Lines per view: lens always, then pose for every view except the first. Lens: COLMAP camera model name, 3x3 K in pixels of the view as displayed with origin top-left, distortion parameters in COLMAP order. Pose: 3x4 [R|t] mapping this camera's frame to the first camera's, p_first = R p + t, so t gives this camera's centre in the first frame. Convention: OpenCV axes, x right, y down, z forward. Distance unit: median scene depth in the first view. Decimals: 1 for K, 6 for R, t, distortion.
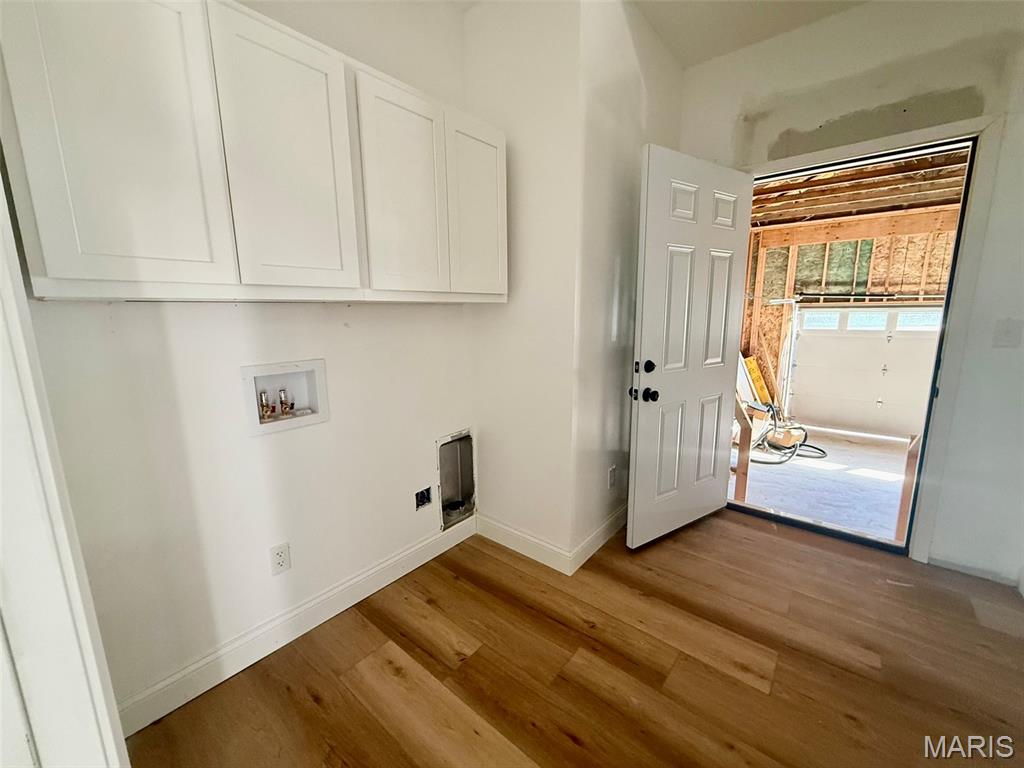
lens RADIAL K [[408.2, 0, 509.2], [0, 408.2, 383.7], [0, 0, 1]] dist [-0.001303, -0.000565]
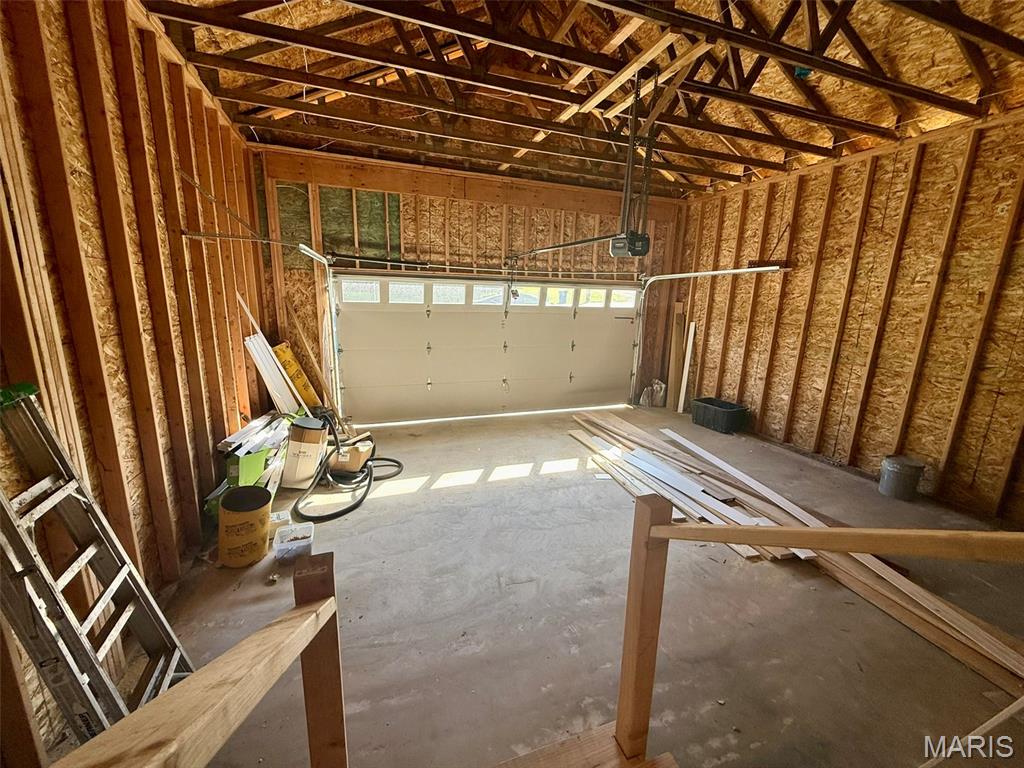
lens RADIAL K [[408.2, 0, 510.9], [0, 408.2, 382.4], [0, 0, 1]] dist [-0.001303, -0.000565]
pose [[0.500219, -0.159796, 0.851026, 0.249019], [0.116656, 0.986301, 0.116628, -0.046535], [-0.858005, 0.040938, 0.512008, 0.420738]]
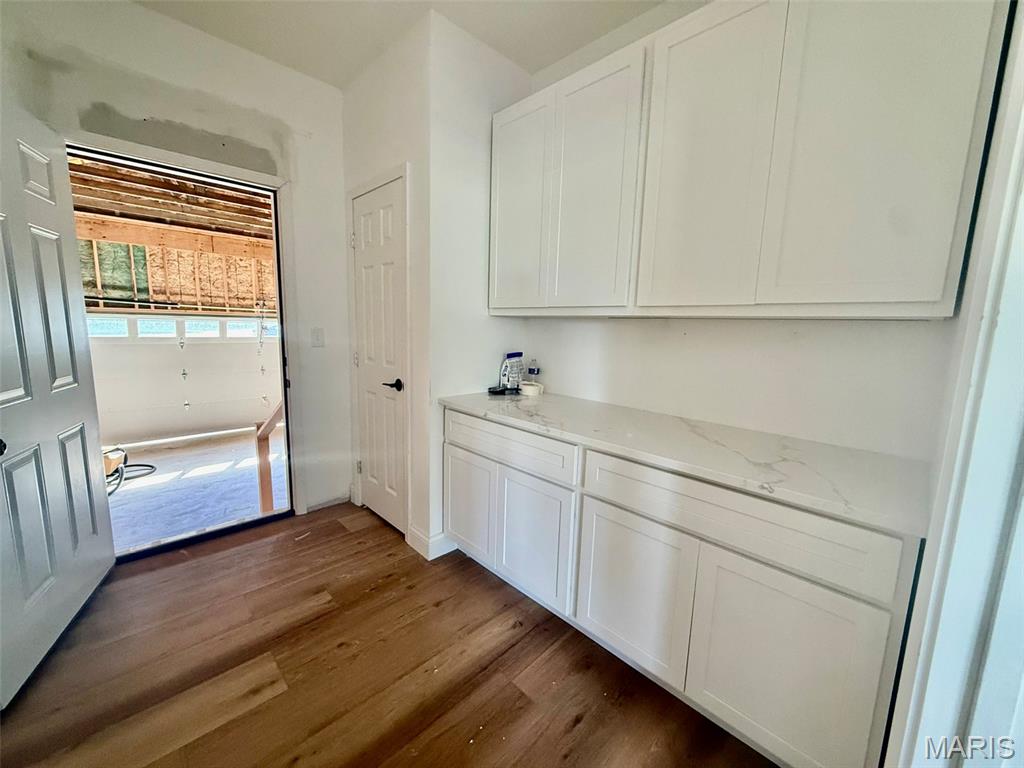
lens RADIAL K [[408.2, 0, 507.4], [0, 408.2, 383.8], [0, 0, 1]] dist [-0.001303, -0.000565]
pose [[0.100863, -0.127051, 0.986755, -0.052638], [0.143824, 0.983256, 0.111899, -0.007621], [-0.984450, 0.130633, 0.117447, 0.053293]]
